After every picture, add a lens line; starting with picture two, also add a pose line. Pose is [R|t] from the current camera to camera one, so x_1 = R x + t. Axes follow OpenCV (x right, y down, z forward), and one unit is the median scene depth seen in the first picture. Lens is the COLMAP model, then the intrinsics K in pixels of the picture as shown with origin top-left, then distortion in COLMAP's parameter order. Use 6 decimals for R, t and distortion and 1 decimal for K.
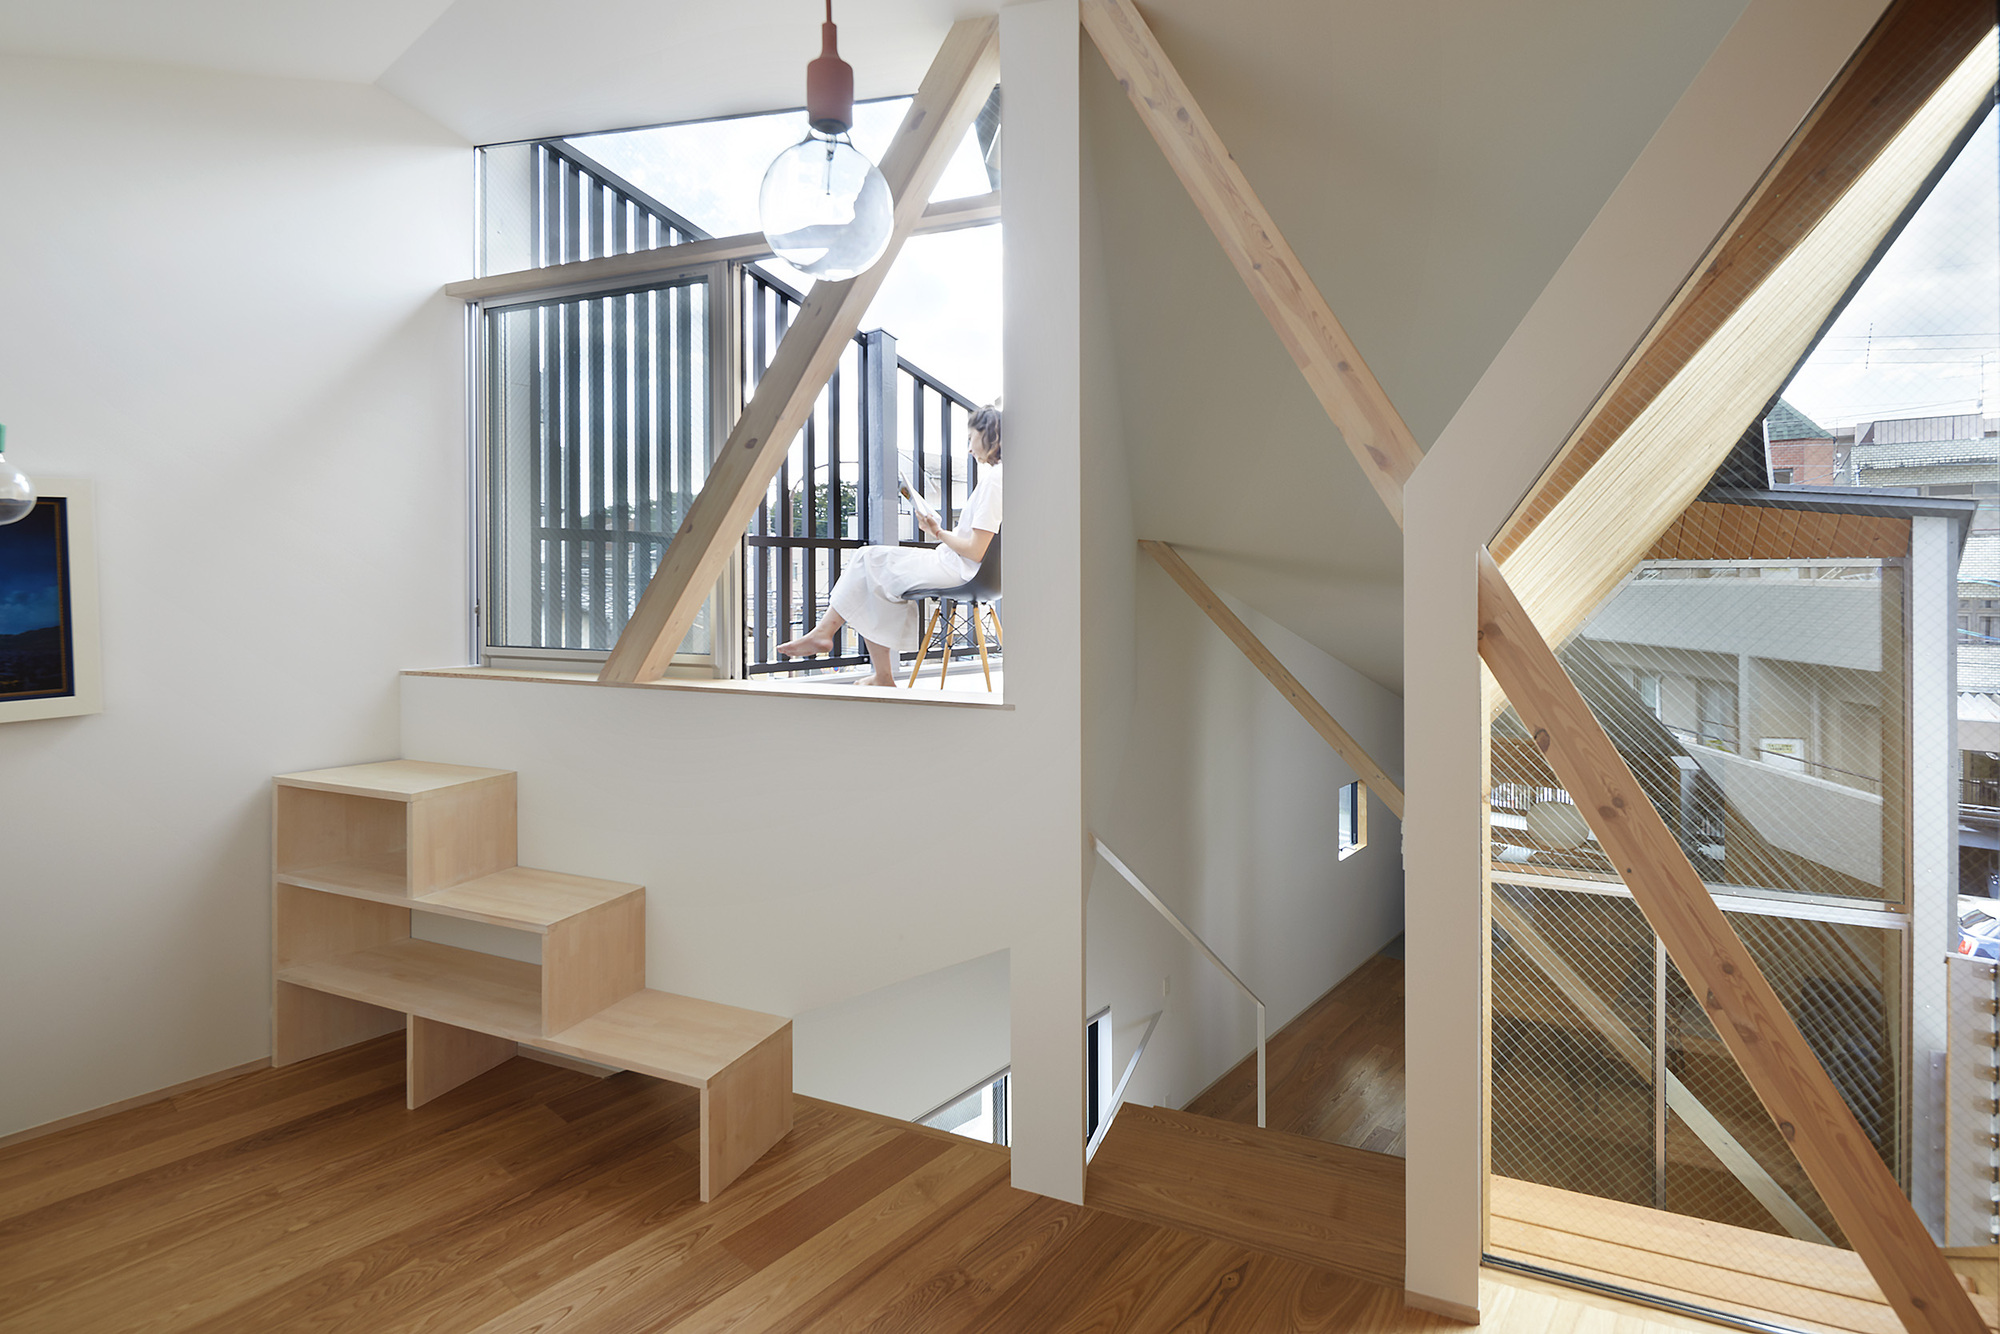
lens RADIAL K [[967.0, 0, 1018.6], [0, 967.0, 543.0], [0, 0, 1]] dist [0.004864, -0.003870]
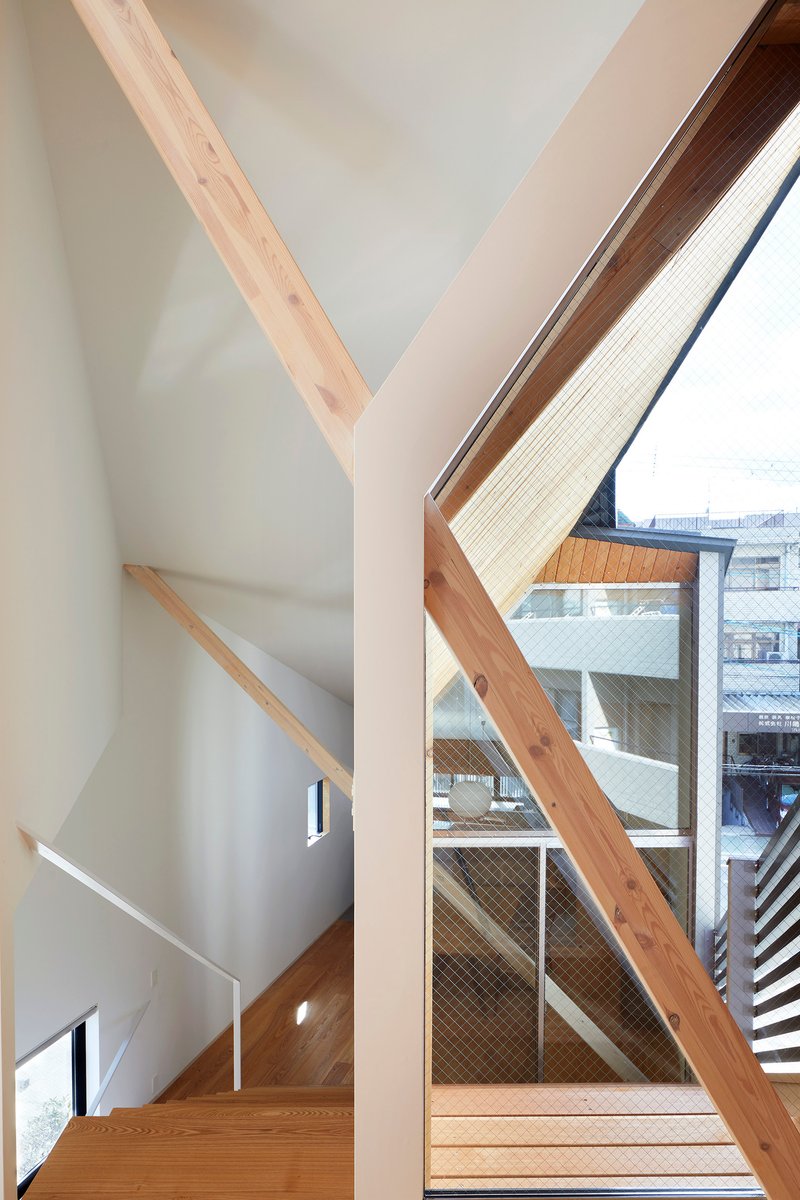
lens RADIAL K [[811.6, 0, 361.4], [0, 811.6, 623.5], [0, 0, 1]] dist [-0.014322, 0.005512]
pose [[0.928088, -0.010087, 0.372224, 0.094826], [-0.000478, 0.999600, 0.028282, 0.098554], [-0.372360, -0.026426, 0.927712, 0.226253]]
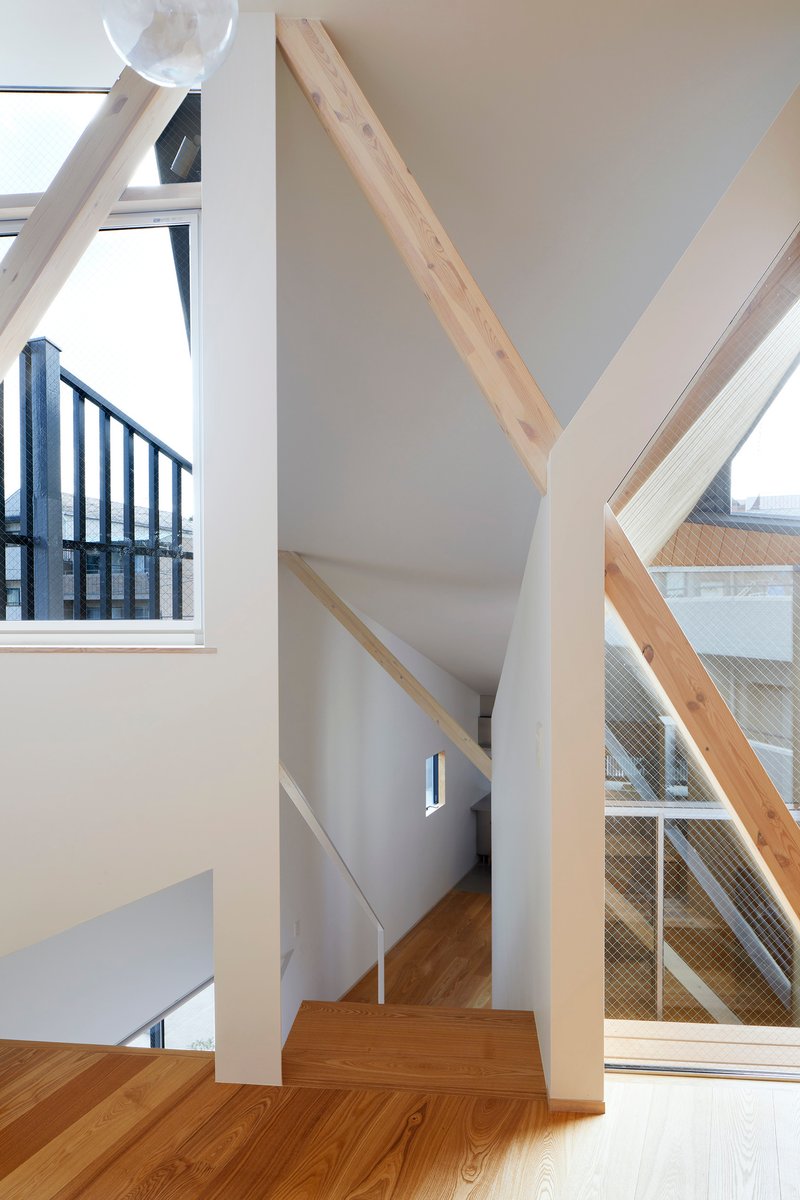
lens RADIAL K [[811.6, 0, 388.9], [0, 811.6, 587.9], [0, 0, 1]] dist [-0.014322, 0.005512]
pose [[0.955524, -0.001563, 0.294910, -0.089672], [-0.001059, 0.999961, 0.008734, 0.092541], [-0.294912, -0.008658, 0.955485, 0.065934]]
